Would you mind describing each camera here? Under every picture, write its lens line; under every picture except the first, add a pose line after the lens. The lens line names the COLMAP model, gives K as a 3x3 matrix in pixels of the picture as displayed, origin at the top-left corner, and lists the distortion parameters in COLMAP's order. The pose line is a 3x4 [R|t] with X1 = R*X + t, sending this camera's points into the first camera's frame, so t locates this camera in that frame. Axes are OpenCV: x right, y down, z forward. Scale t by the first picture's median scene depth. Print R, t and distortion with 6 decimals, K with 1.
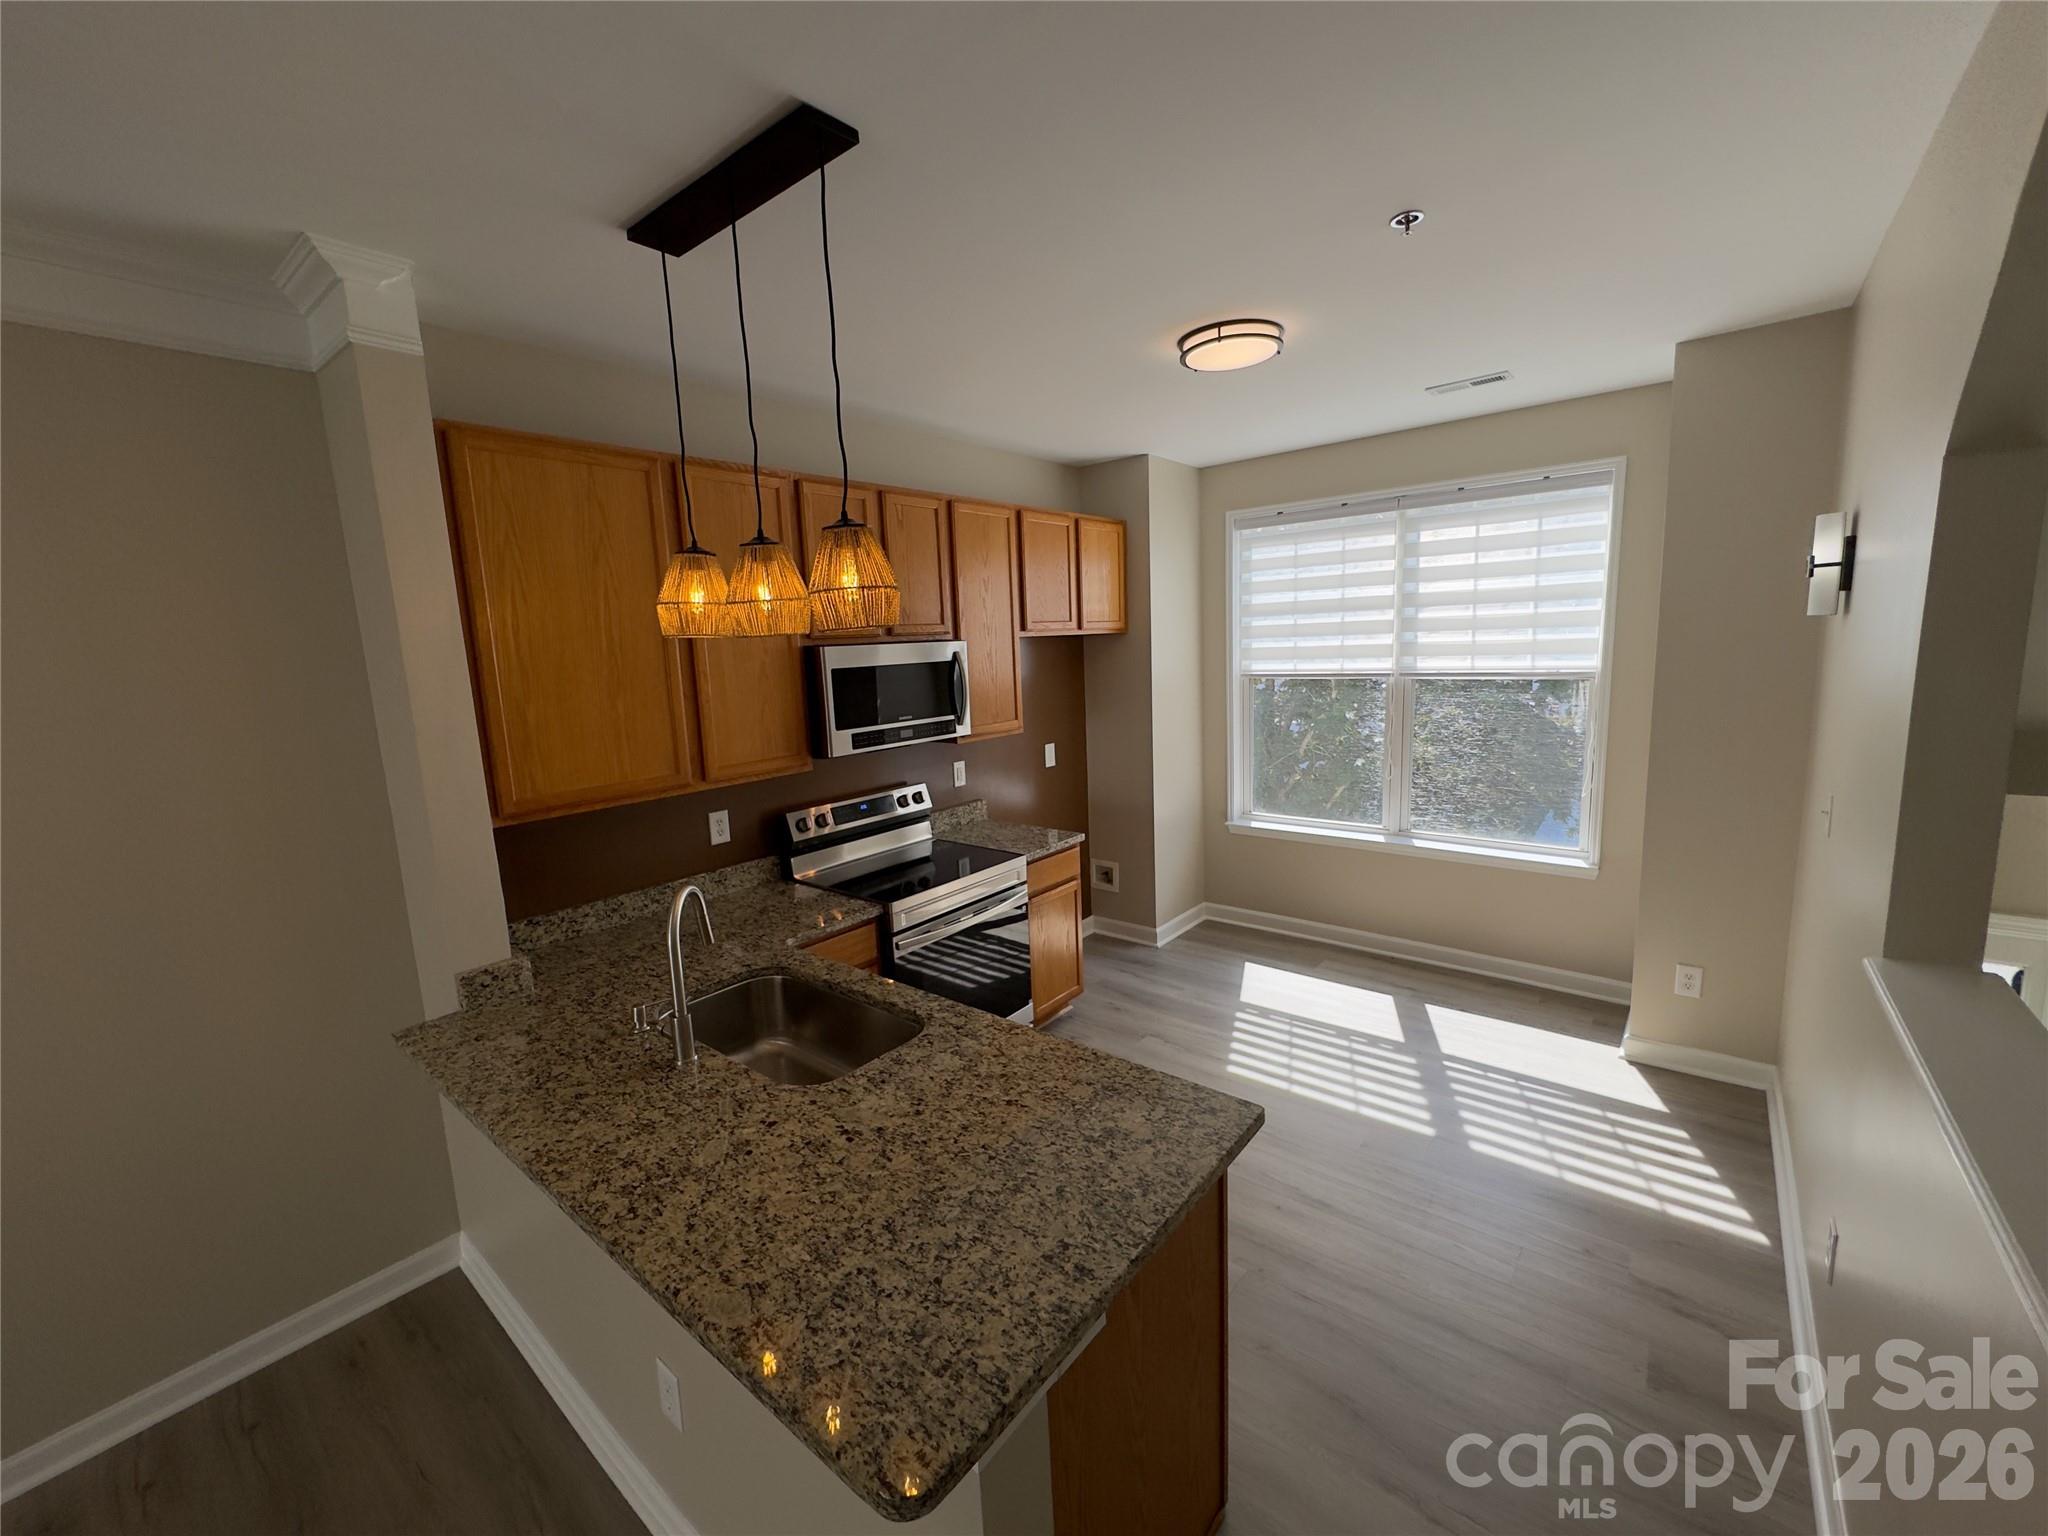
lens RADIAL K [[827.8, 0, 1020.3], [0, 827.8, 760.5], [0, 0, 1]] dist [-0.001089, -0.000063]
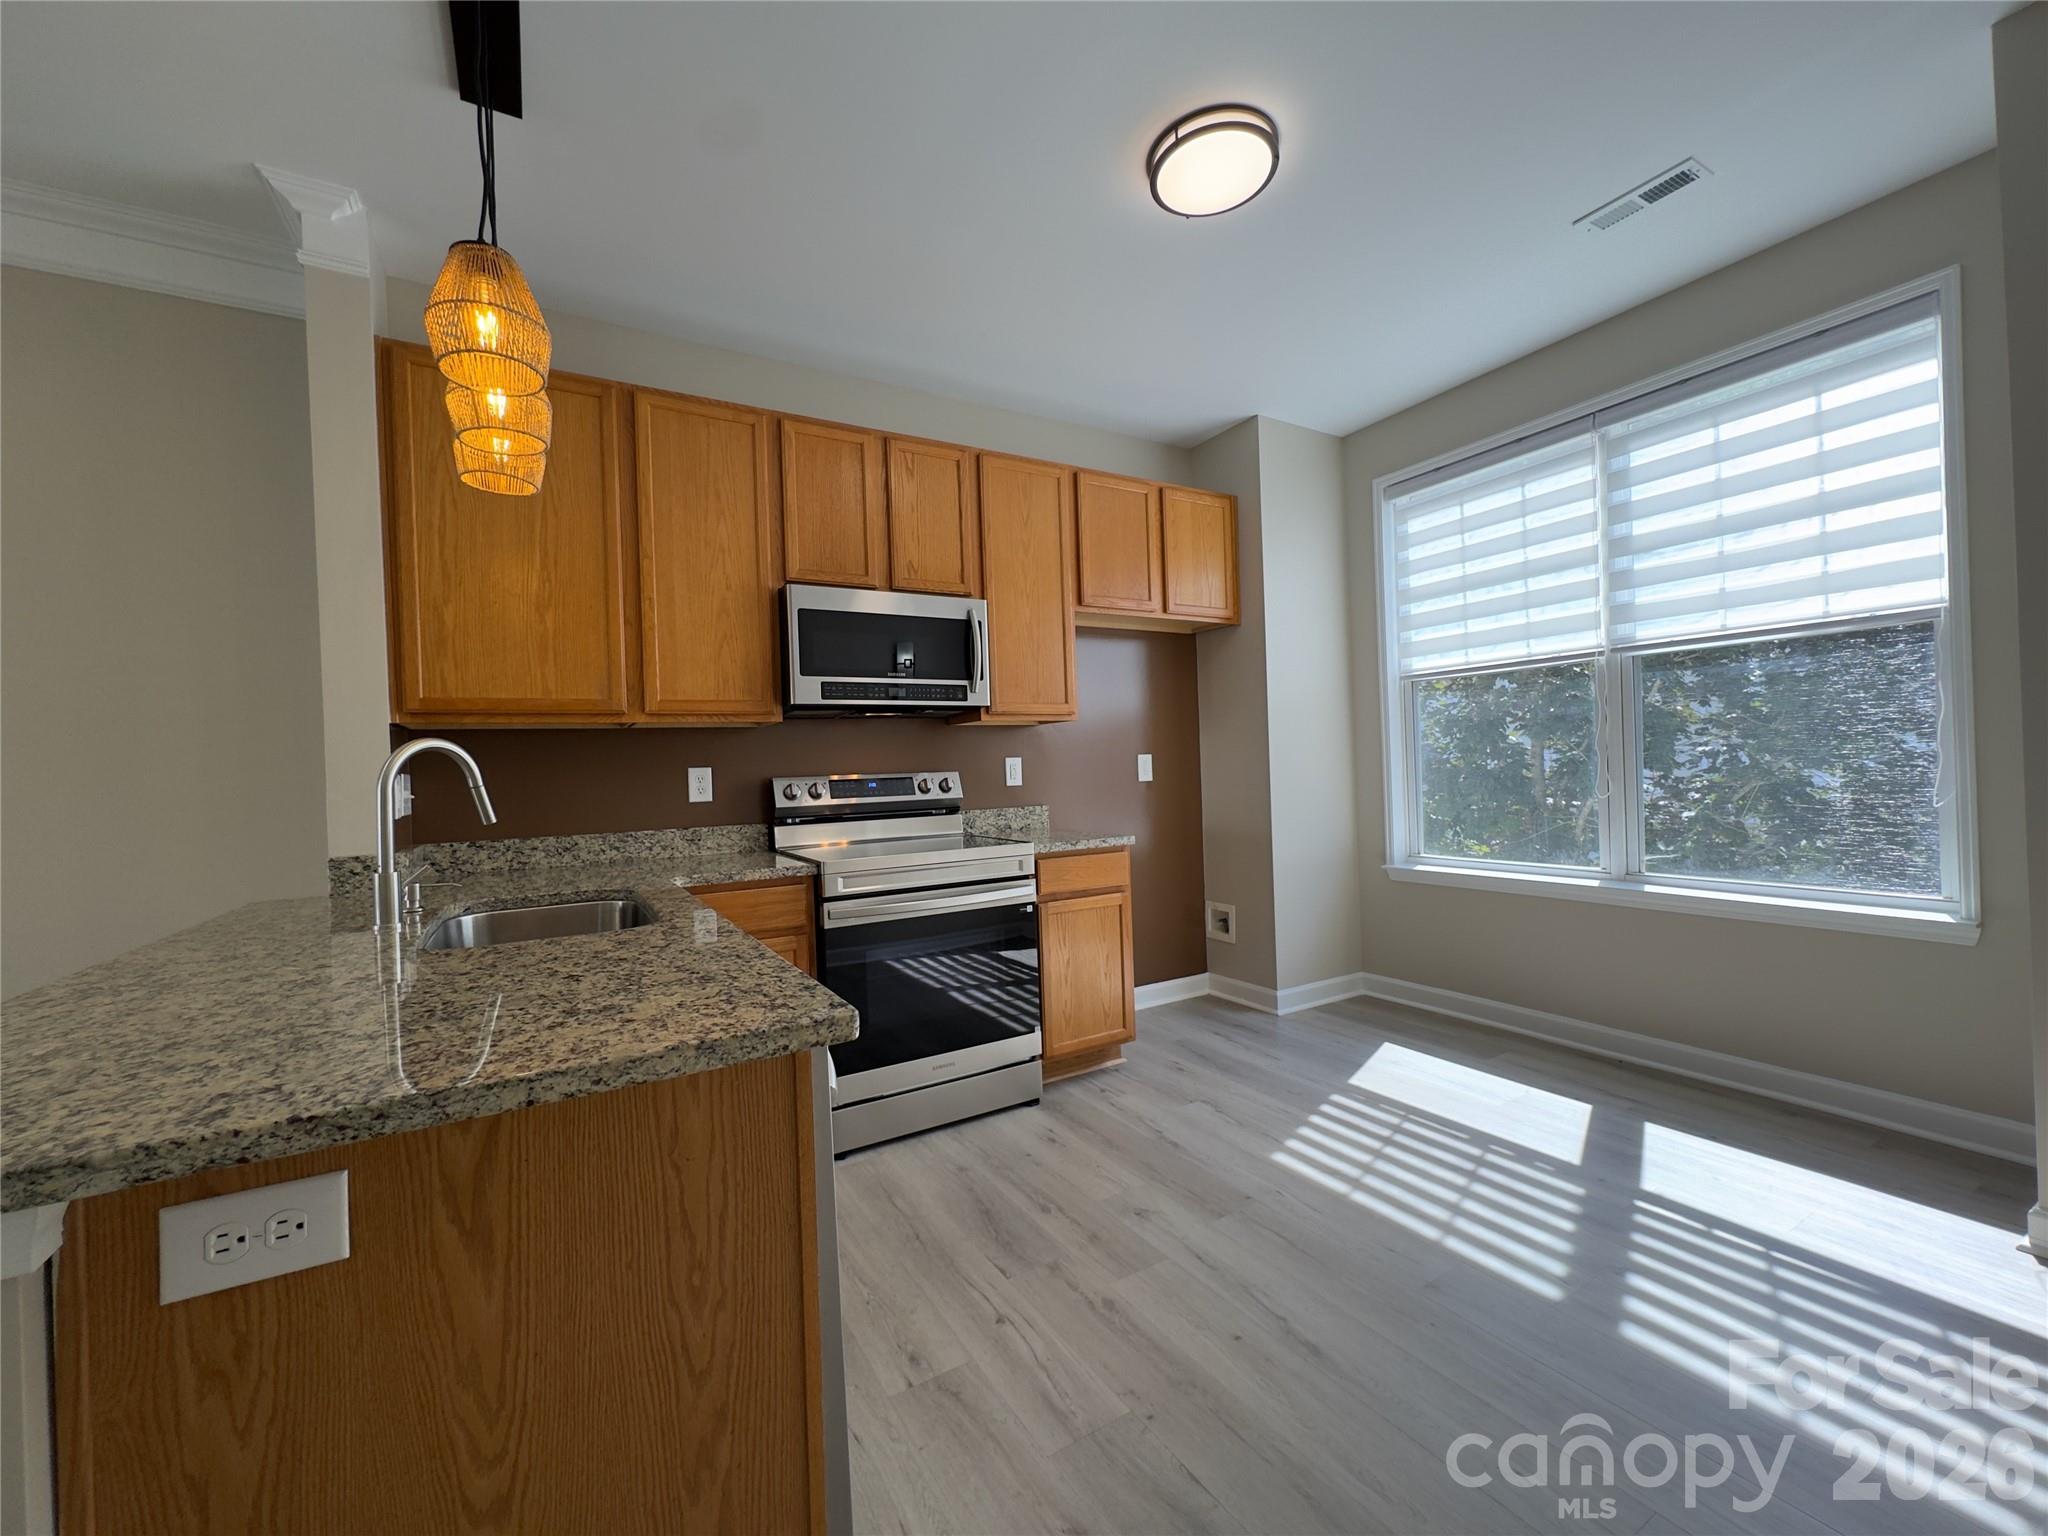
lens RADIAL K [[815.2, 0, 1022.0], [0, 815.2, 760.9], [0, 0, 1]] dist [0.010849, -0.008480]
pose [[0.937316, 0.008450, -0.348378, 0.252926], [-0.058544, 0.989316, -0.133517, 0.128440], [0.343528, 0.145543, 0.927796, 0.202178]]
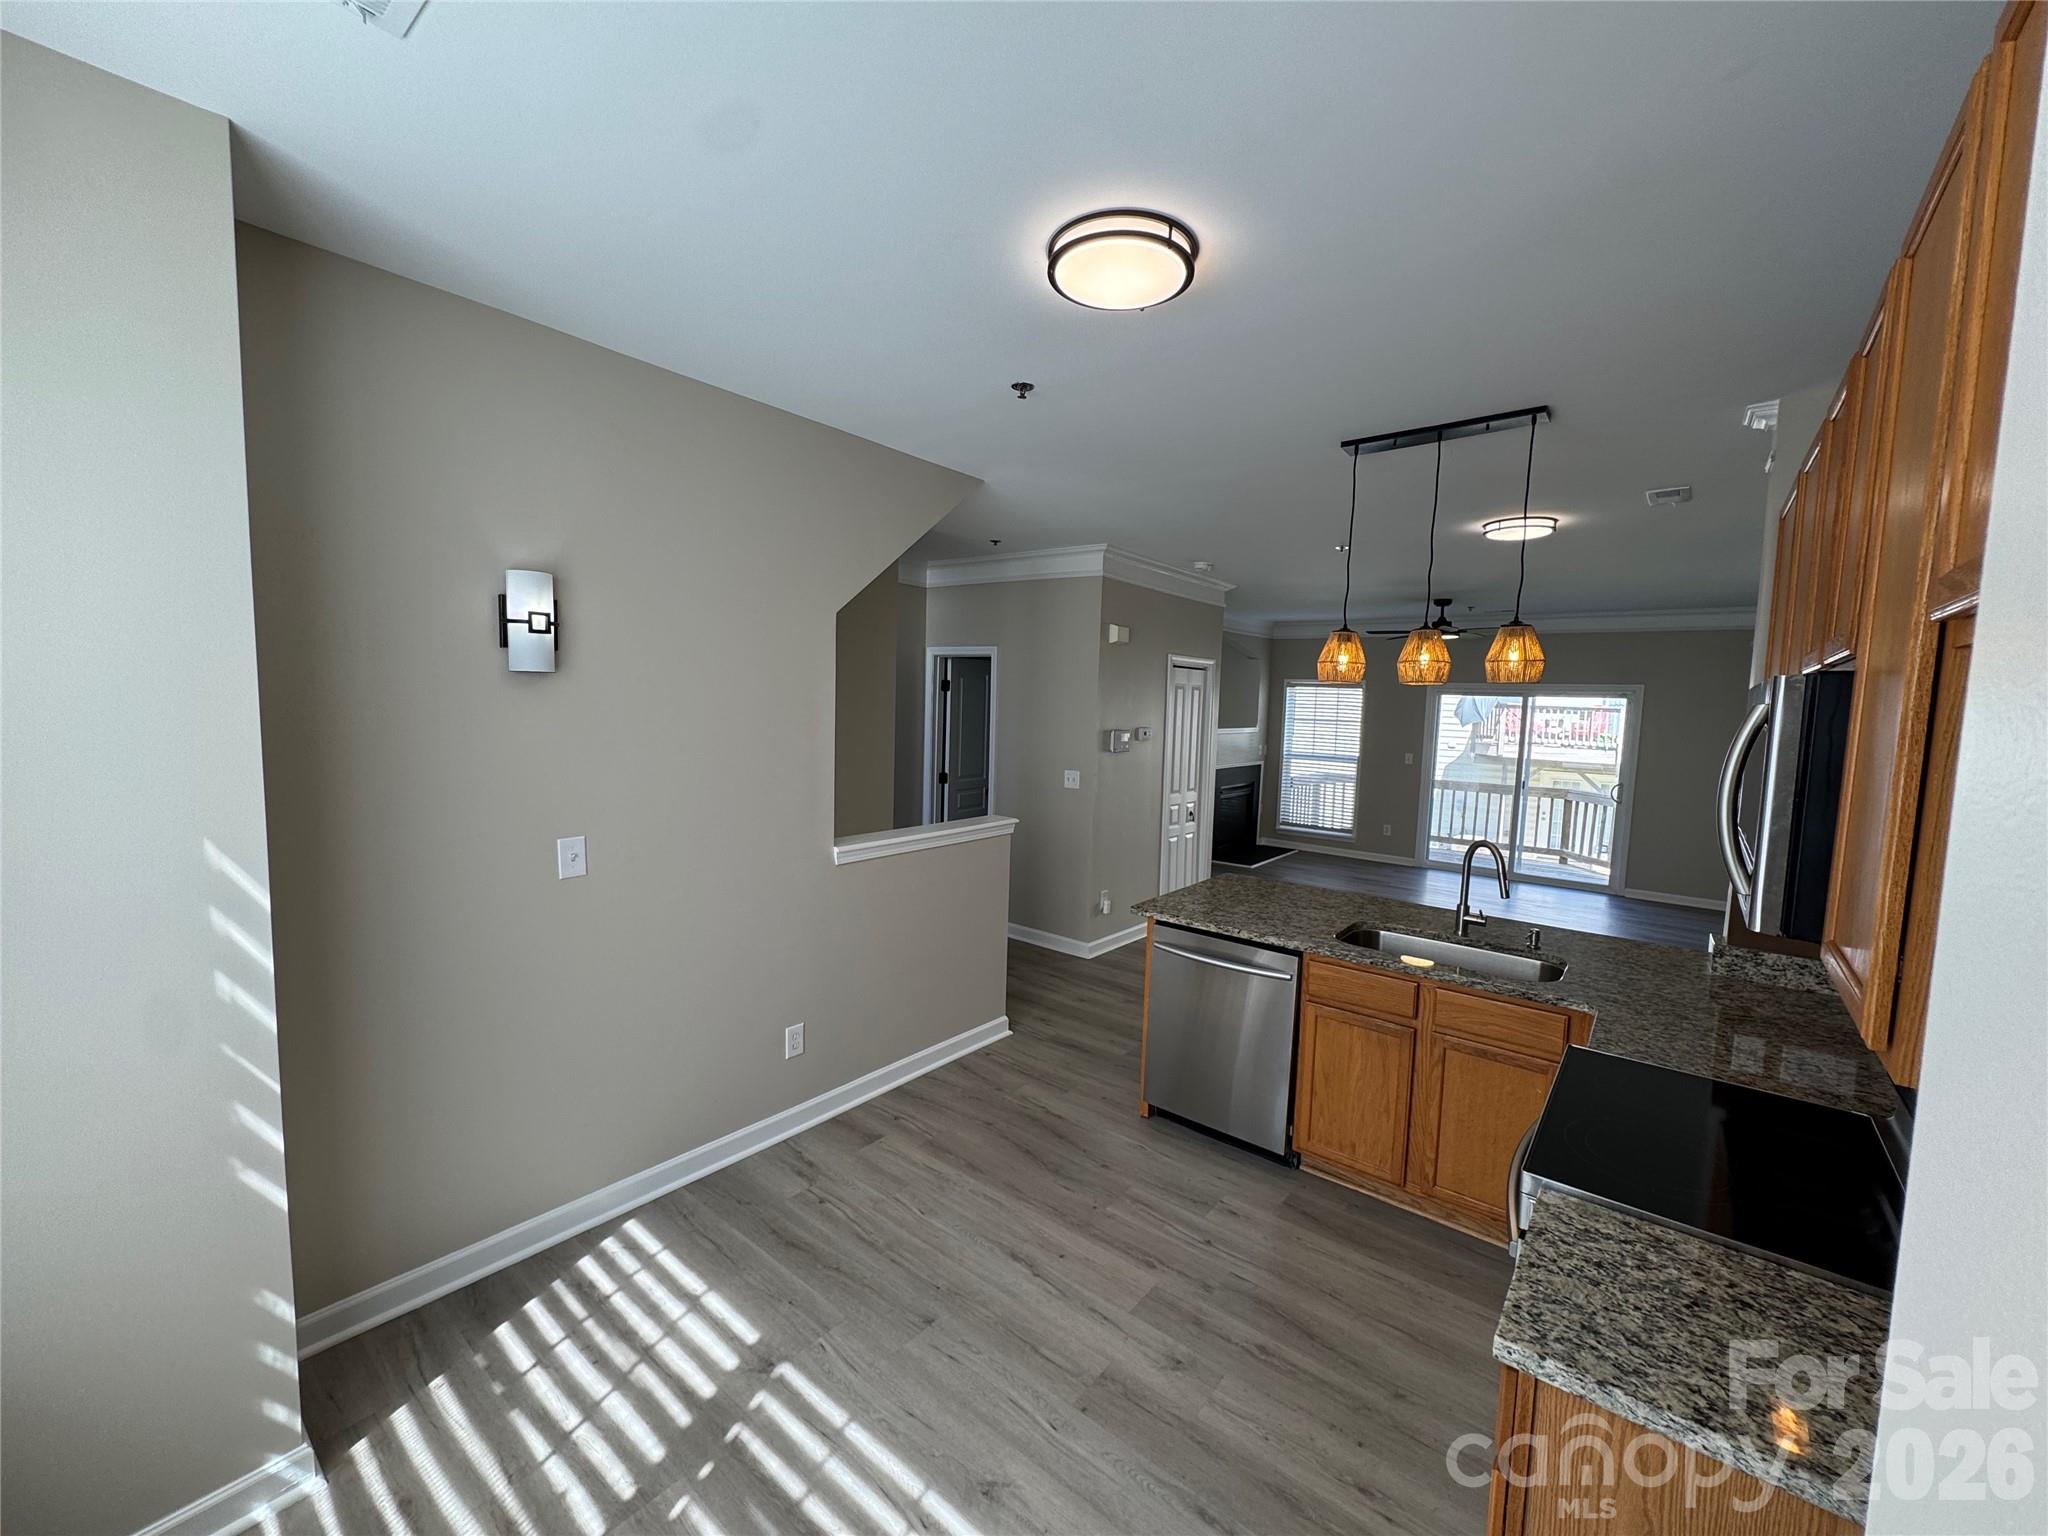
lens RADIAL K [[815.2, 0, 1022.0], [0, 815.2, 760.9], [0, 0, 1]] dist [0.010849, -0.008480]
pose [[-0.999758, 0.021621, -0.003990, 0.238047], [0.020195, 0.974832, 0.222025, -0.170007], [0.008690, 0.221891, -0.975033, 1.221234]]
